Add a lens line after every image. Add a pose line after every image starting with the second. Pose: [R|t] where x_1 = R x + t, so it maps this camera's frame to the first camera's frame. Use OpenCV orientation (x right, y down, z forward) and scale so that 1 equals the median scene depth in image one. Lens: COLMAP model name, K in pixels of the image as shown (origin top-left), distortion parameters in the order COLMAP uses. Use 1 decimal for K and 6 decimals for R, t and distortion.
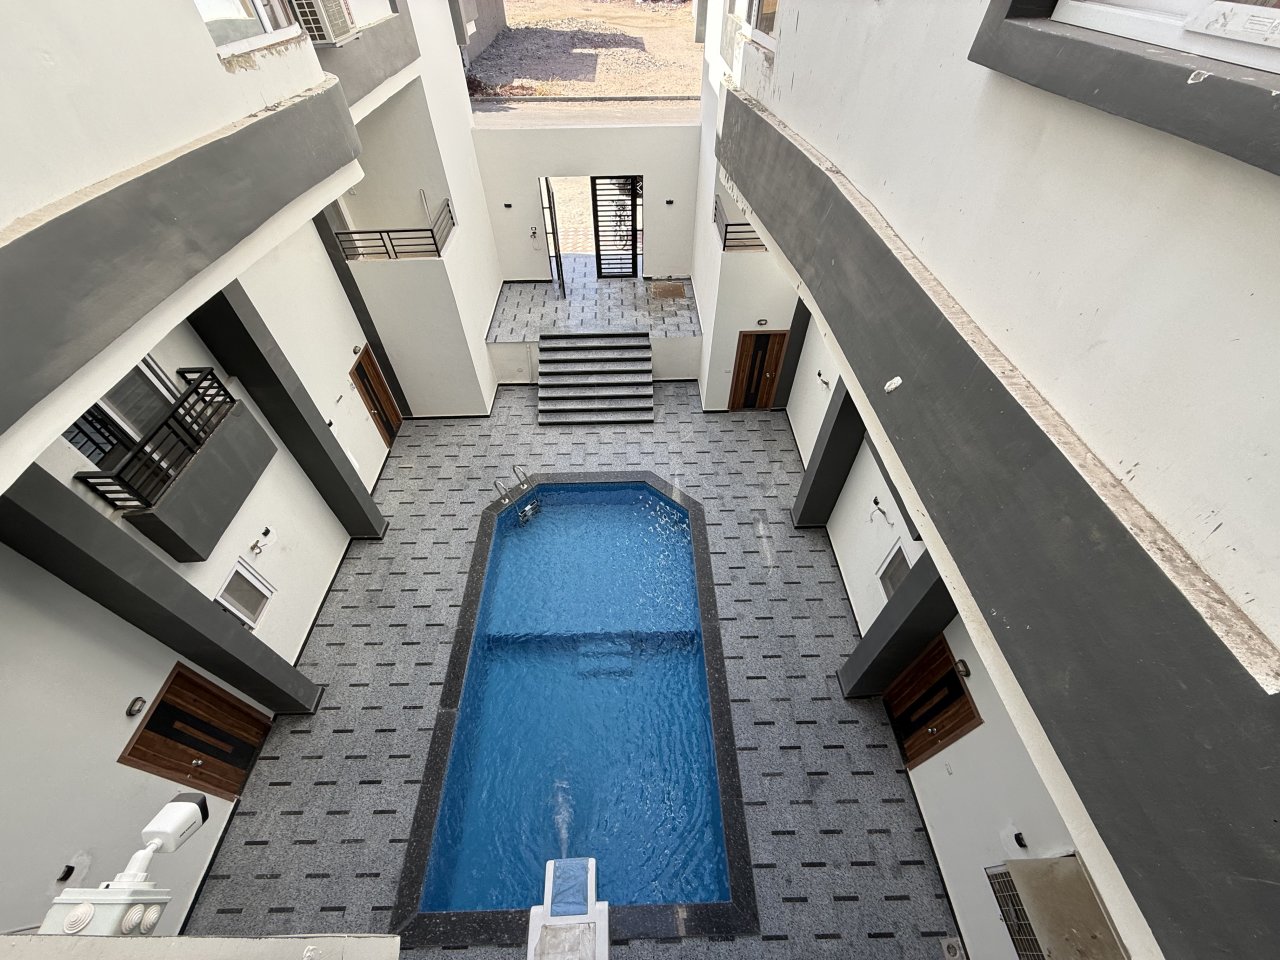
lens RADIAL K [[511.3, 0, 636.2], [0, 511.3, 483.3], [0, 0, 1]] dist [-0.002317, 0.000638]
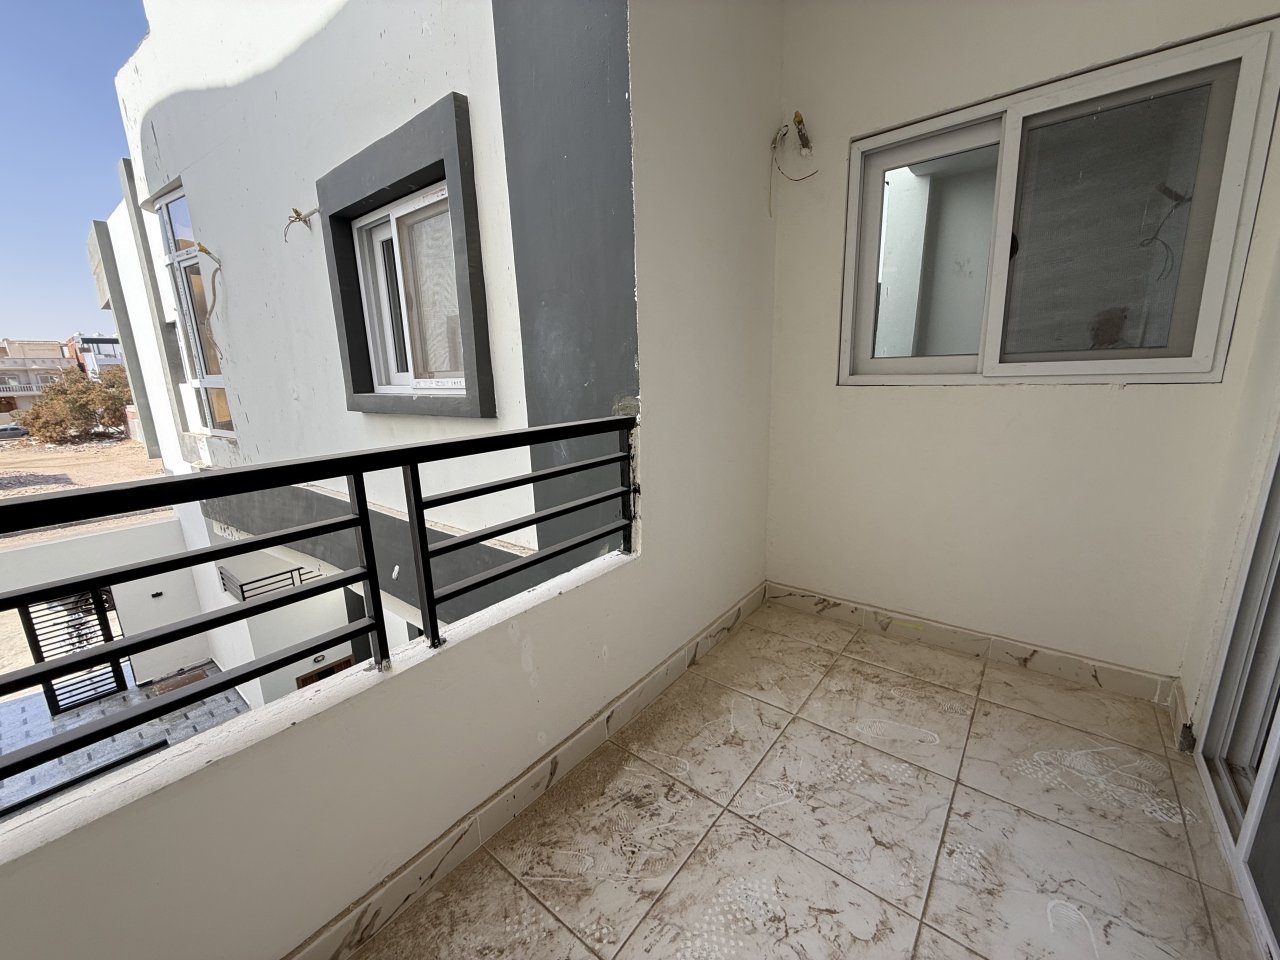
lens RADIAL K [[511.3, 0, 636.2], [0, 511.3, 478.2], [0, 0, 1]] dist [-0.002317, 0.000638]
pose [[0.648187, -0.174560, 0.741204, -0.025584], [0.581683, 0.741674, -0.334014, 0.122929], [-0.491426, 0.647649, 0.582282, -0.097545]]
